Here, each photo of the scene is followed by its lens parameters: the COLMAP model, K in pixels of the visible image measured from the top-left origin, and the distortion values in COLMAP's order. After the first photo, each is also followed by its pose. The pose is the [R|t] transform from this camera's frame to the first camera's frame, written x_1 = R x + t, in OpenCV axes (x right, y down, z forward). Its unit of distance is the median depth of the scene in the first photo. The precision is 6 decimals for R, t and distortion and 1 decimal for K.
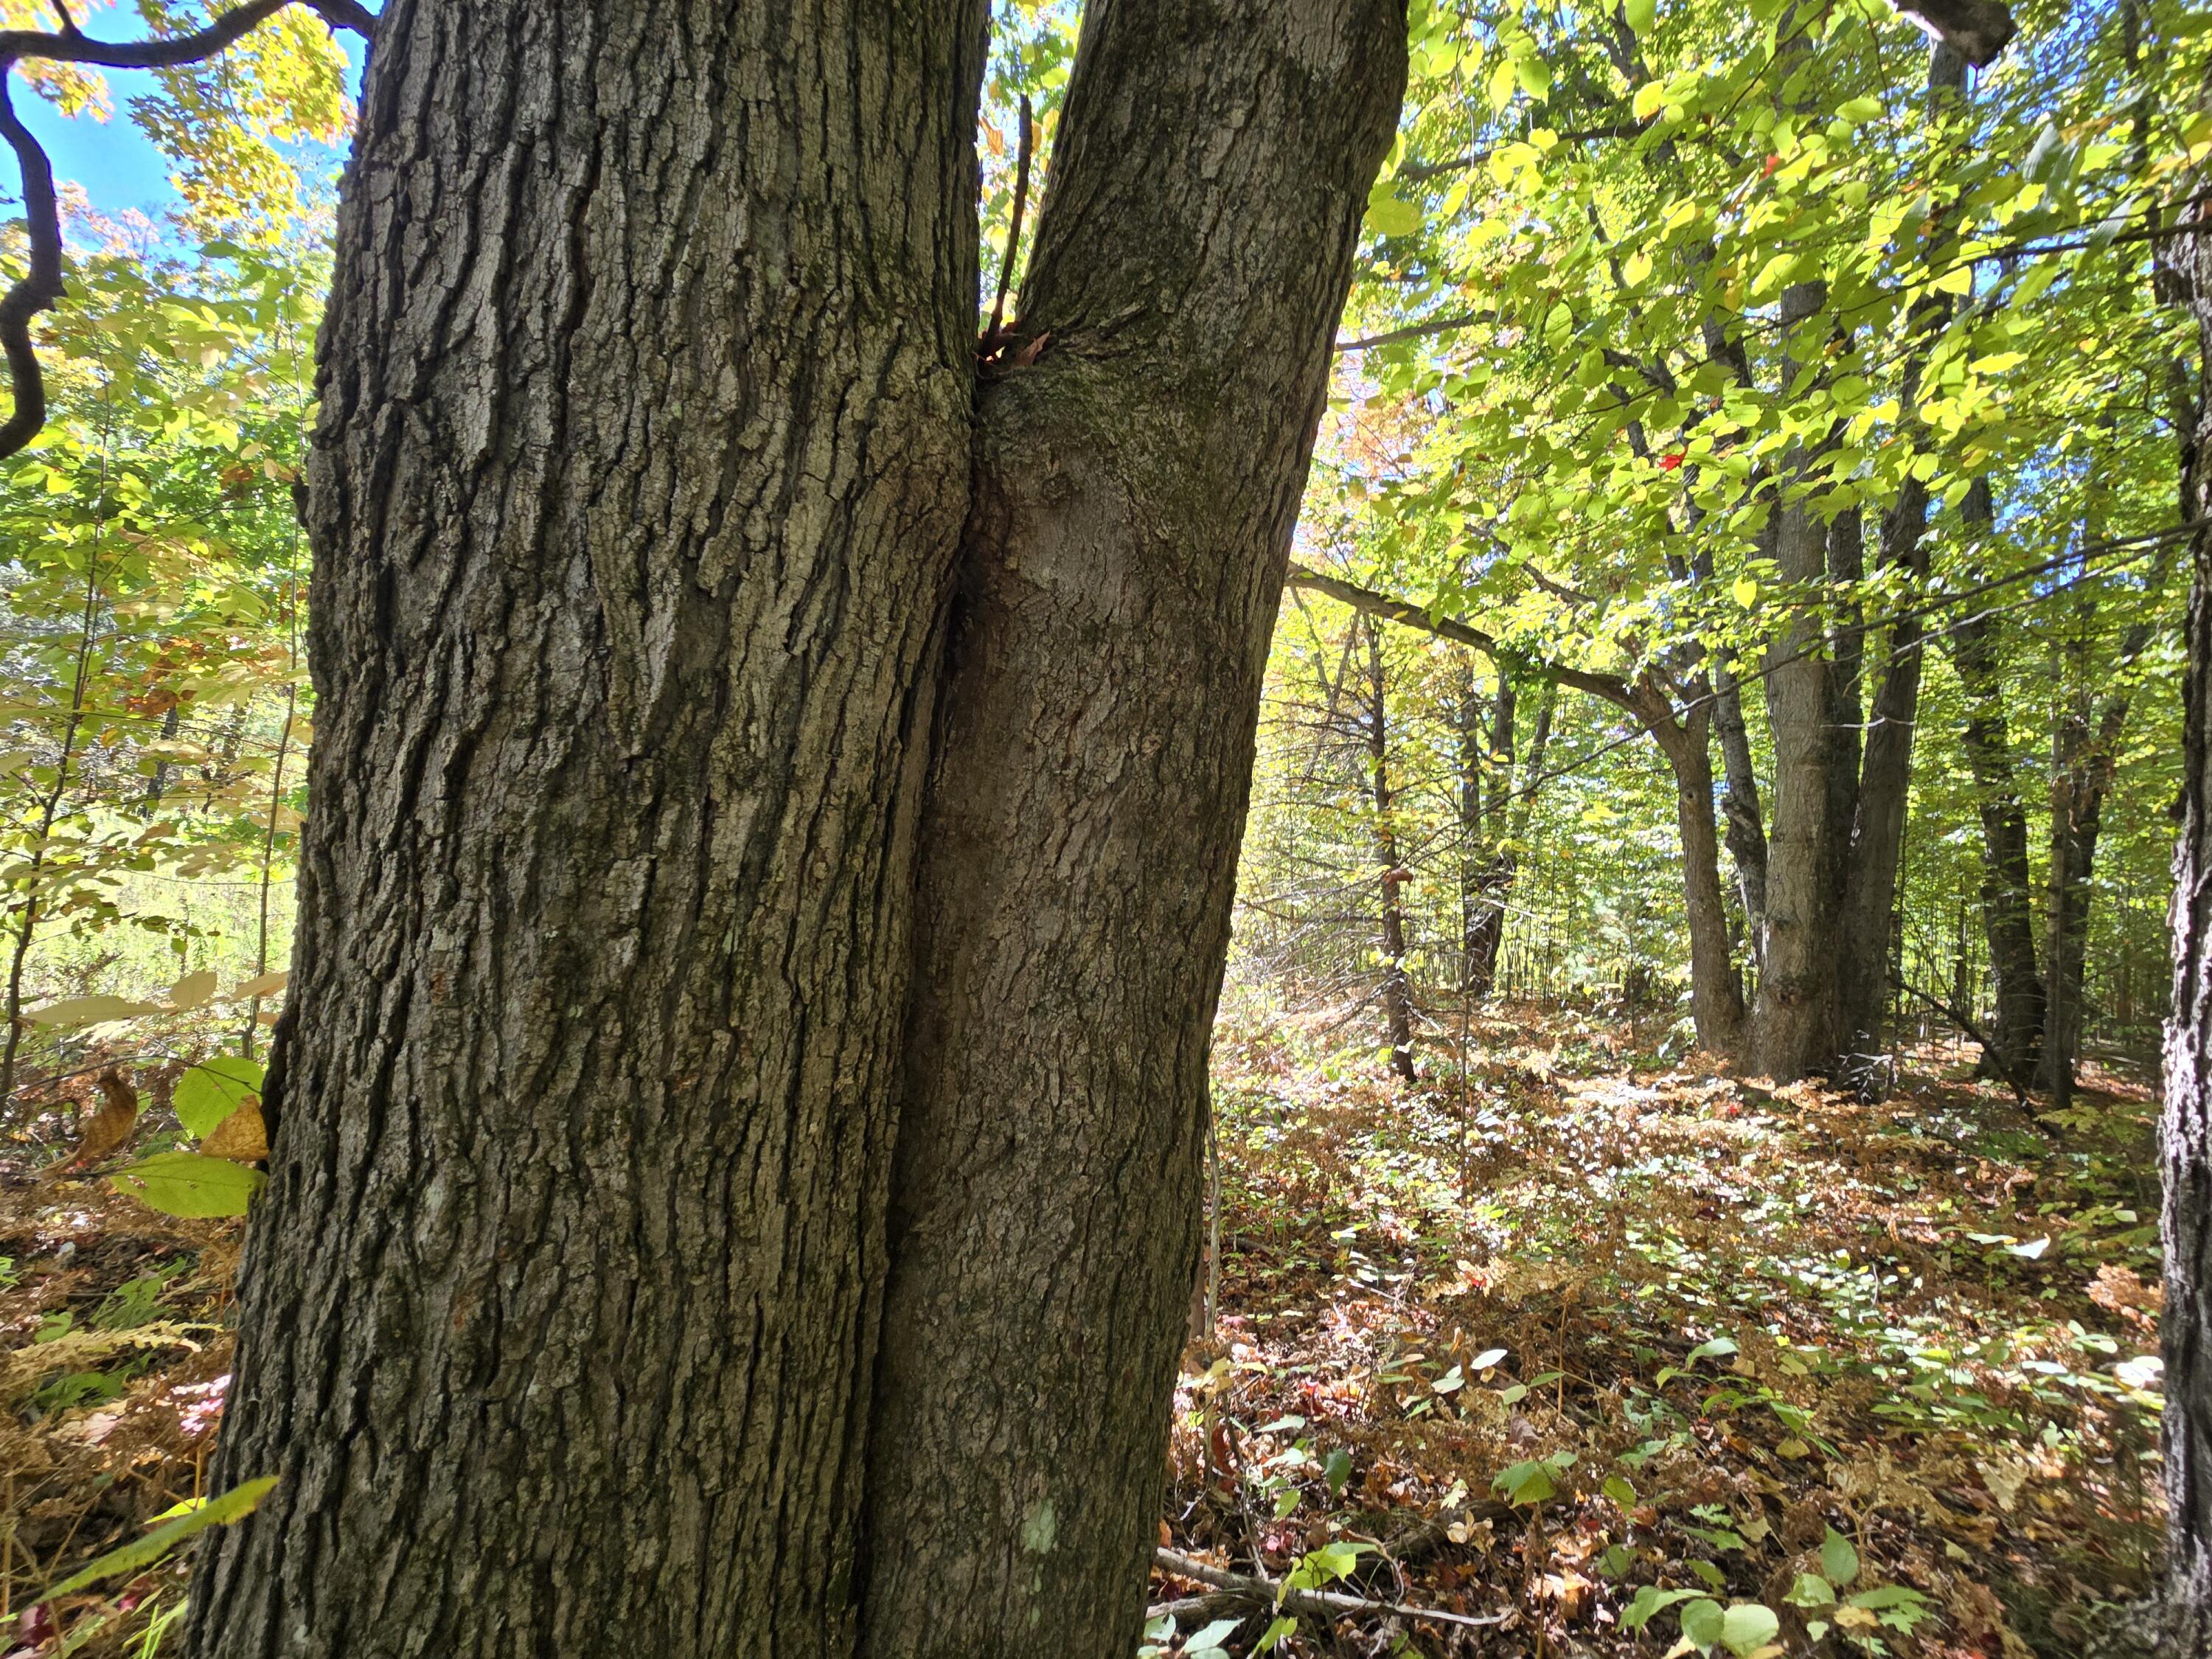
lens RADIAL K [[909.0, 0, 1099.0], [0, 909.0, 815.2], [0, 0, 1]] dist [-0.015431, 0.005228]
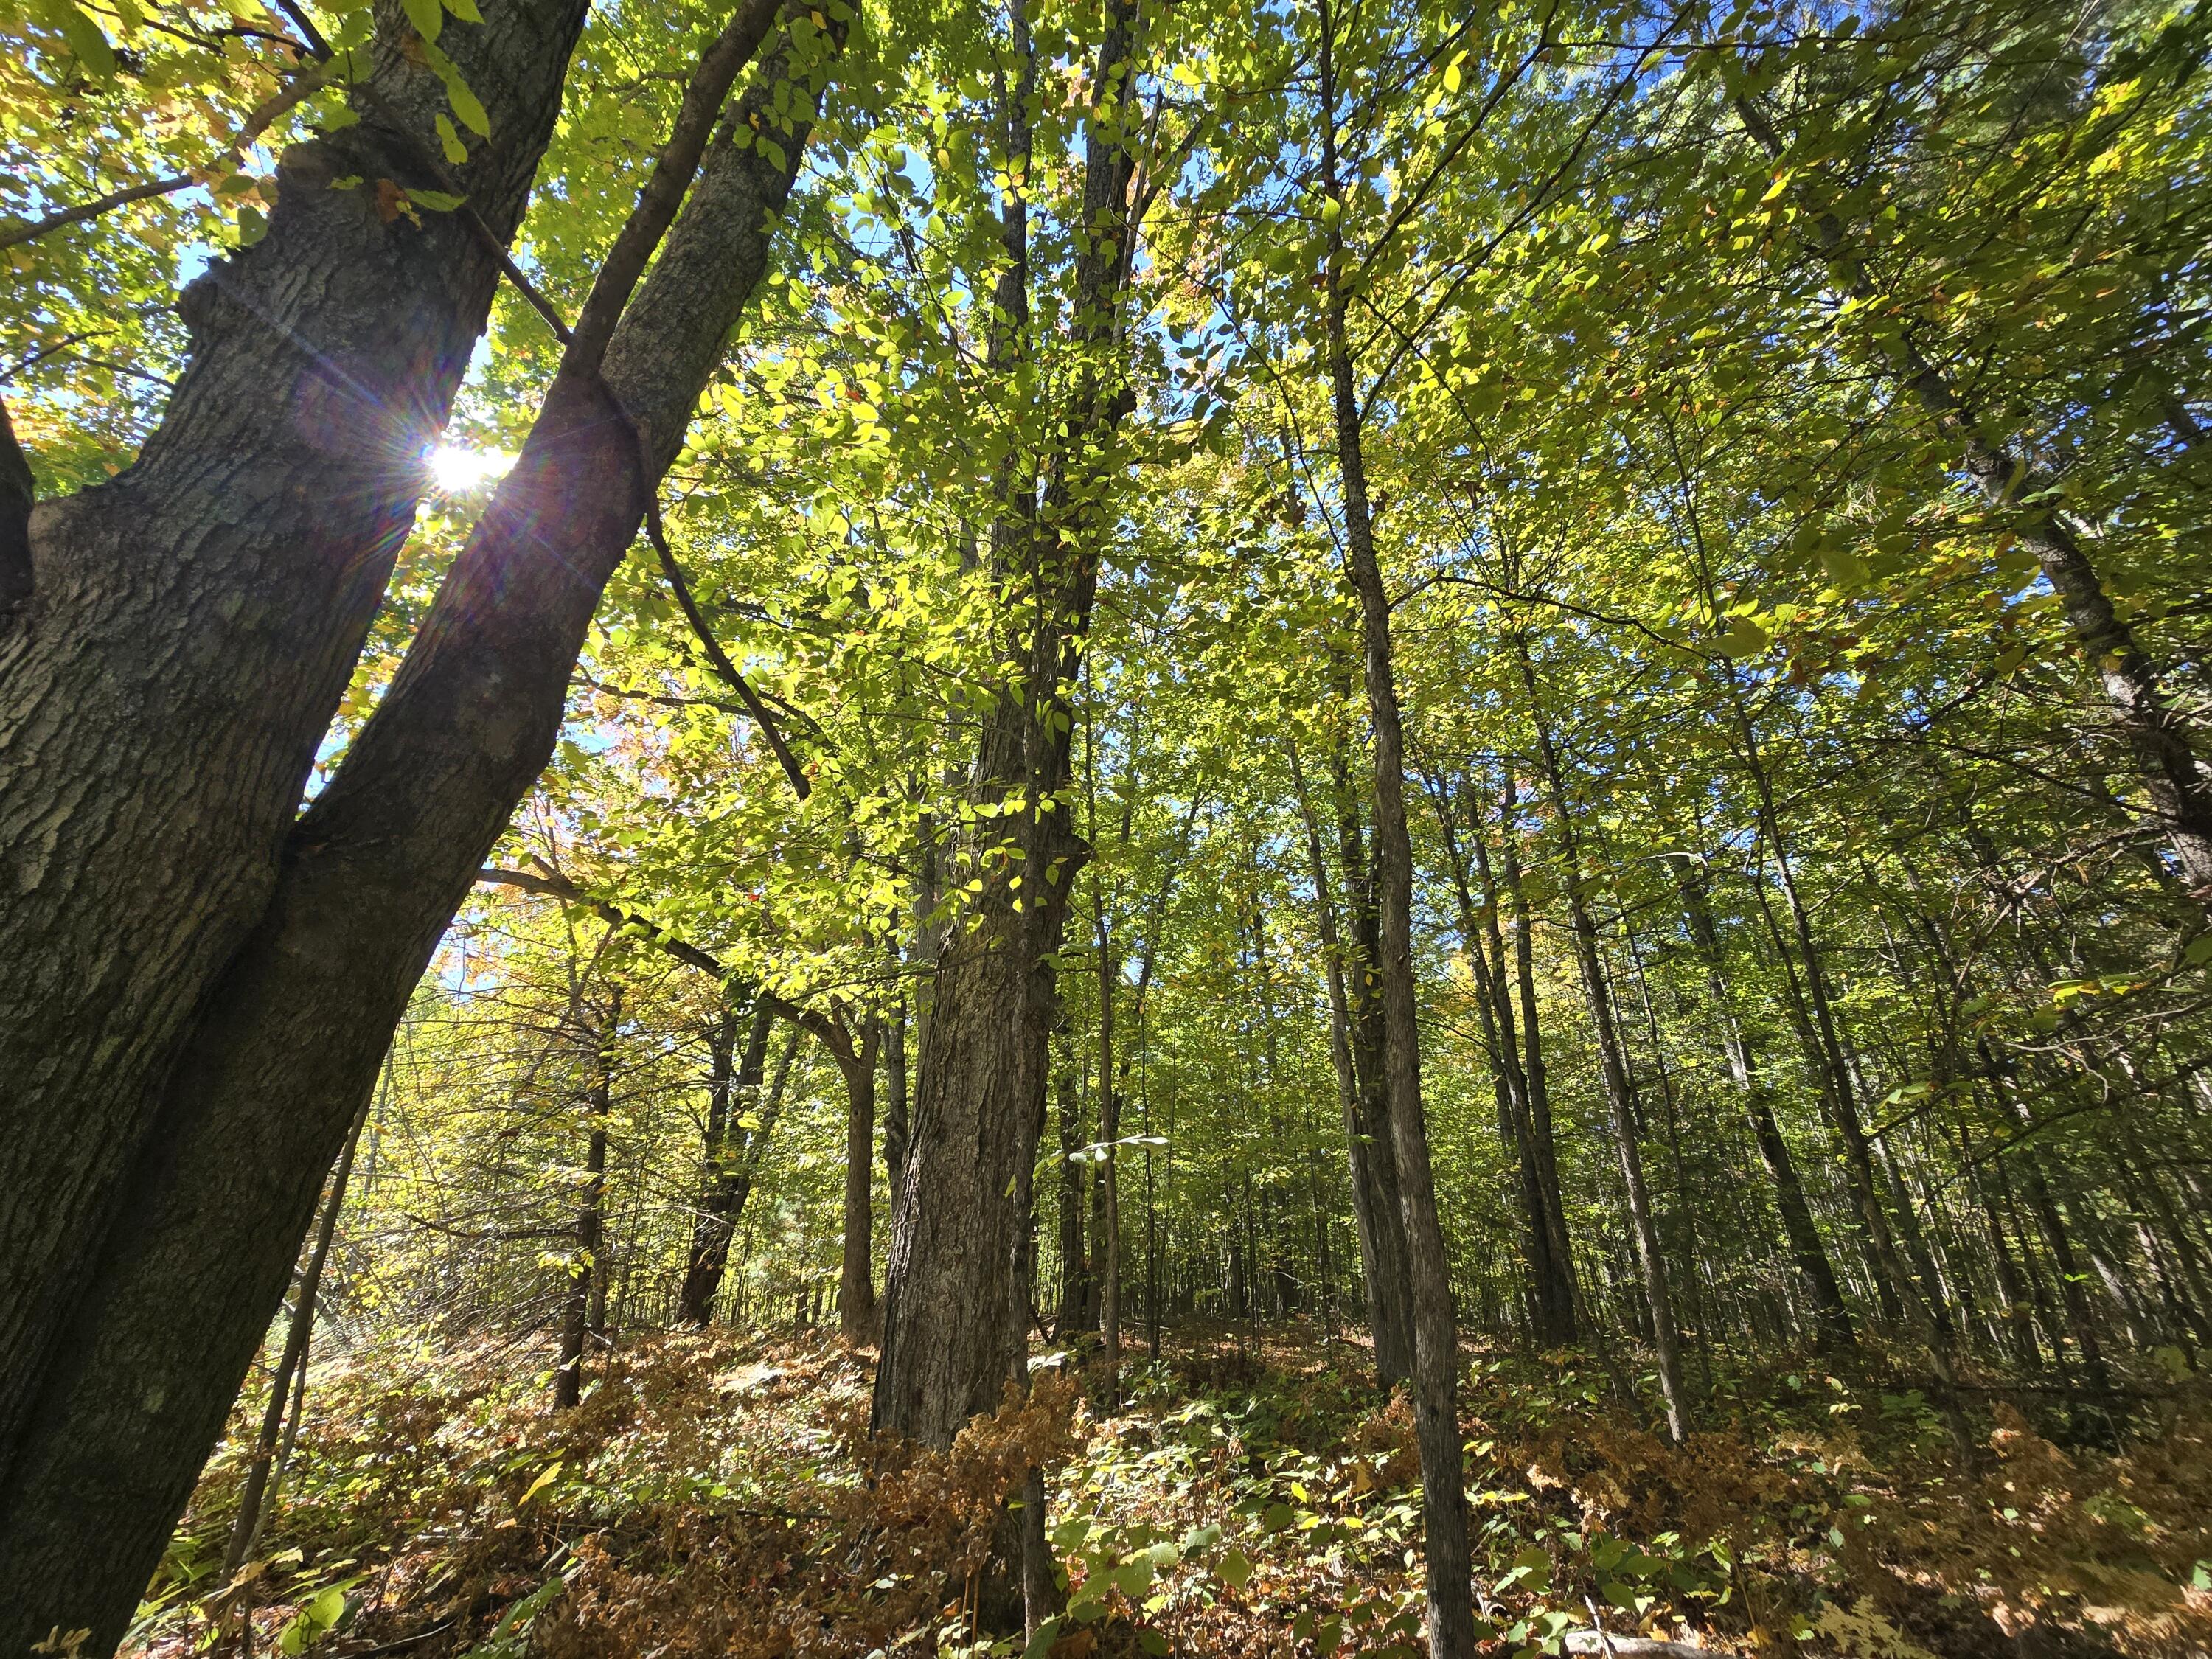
lens RADIAL K [[909.0, 0, 1099.0], [0, 909.0, 815.2], [0, 0, 1]] dist [-0.015431, 0.005228]
pose [[0.732776, 0.240342, 0.636613, -0.114185], [-0.011073, 0.939636, -0.341997, 0.193296], [-0.680380, 0.243558, 0.691204, -2.322609]]
